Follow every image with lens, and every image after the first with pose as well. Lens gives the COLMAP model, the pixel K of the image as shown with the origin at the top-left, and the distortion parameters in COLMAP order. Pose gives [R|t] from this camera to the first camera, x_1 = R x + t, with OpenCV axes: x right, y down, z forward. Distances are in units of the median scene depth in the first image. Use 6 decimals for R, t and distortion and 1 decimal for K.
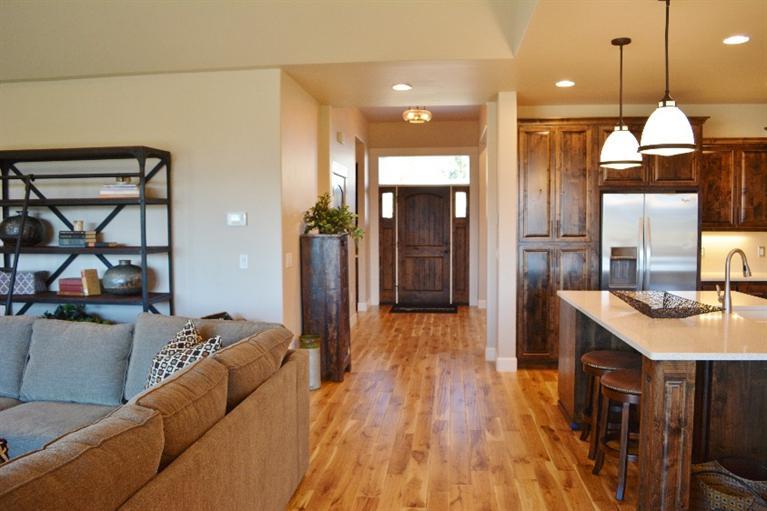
lens RADIAL K [[605.5, 0, 385.0], [0, 605.5, 248.9], [0, 0, 1]] dist [-0.078574, 0.000284]
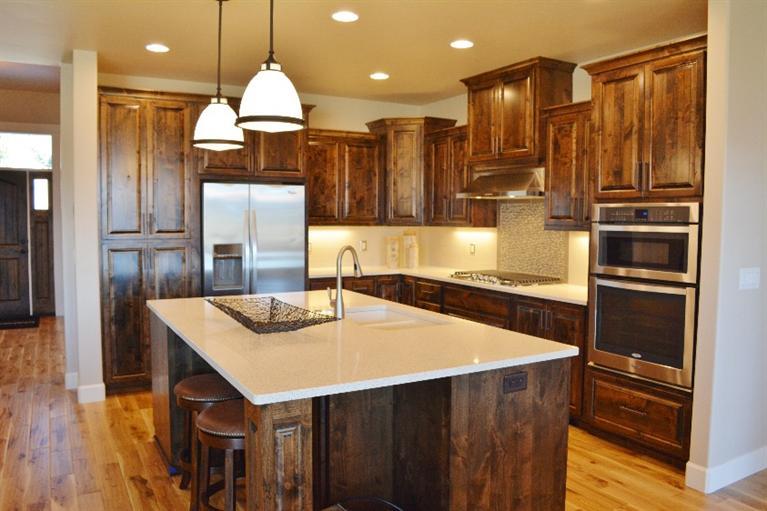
lens RADIAL K [[605.5, 0, 385.1], [0, 605.5, 250.6], [0, 0, 1]] dist [-0.078574, 0.000284]
pose [[0.812847, -0.024635, 0.581956, 0.078542], [0.017104, 0.999684, 0.018427, -0.006419], [-0.582226, -0.005025, 0.813011, 0.158653]]
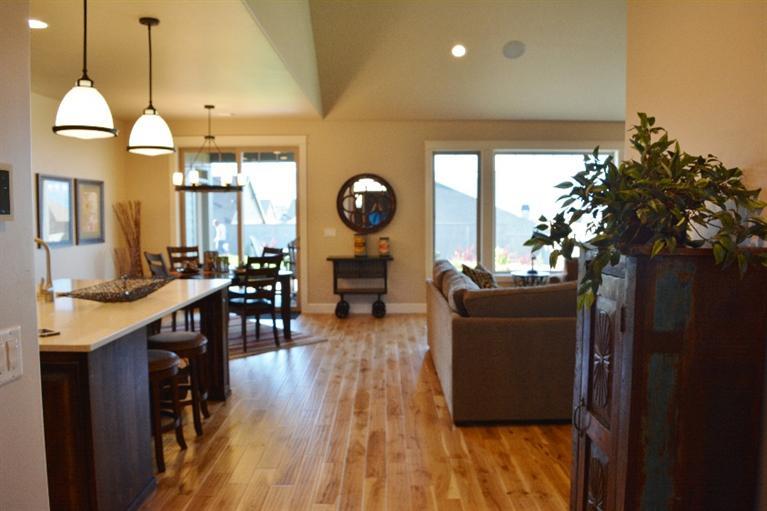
lens RADIAL K [[605.5, 0, 383.7], [0, 605.5, 255.2], [0, 0, 1]] dist [-0.078574, 0.000284]
pose [[-0.994771, 0.016628, -0.100763, 0.086044], [0.004861, 0.993247, 0.115914, -0.064977], [0.102010, 0.114818, -0.988135, 1.541991]]
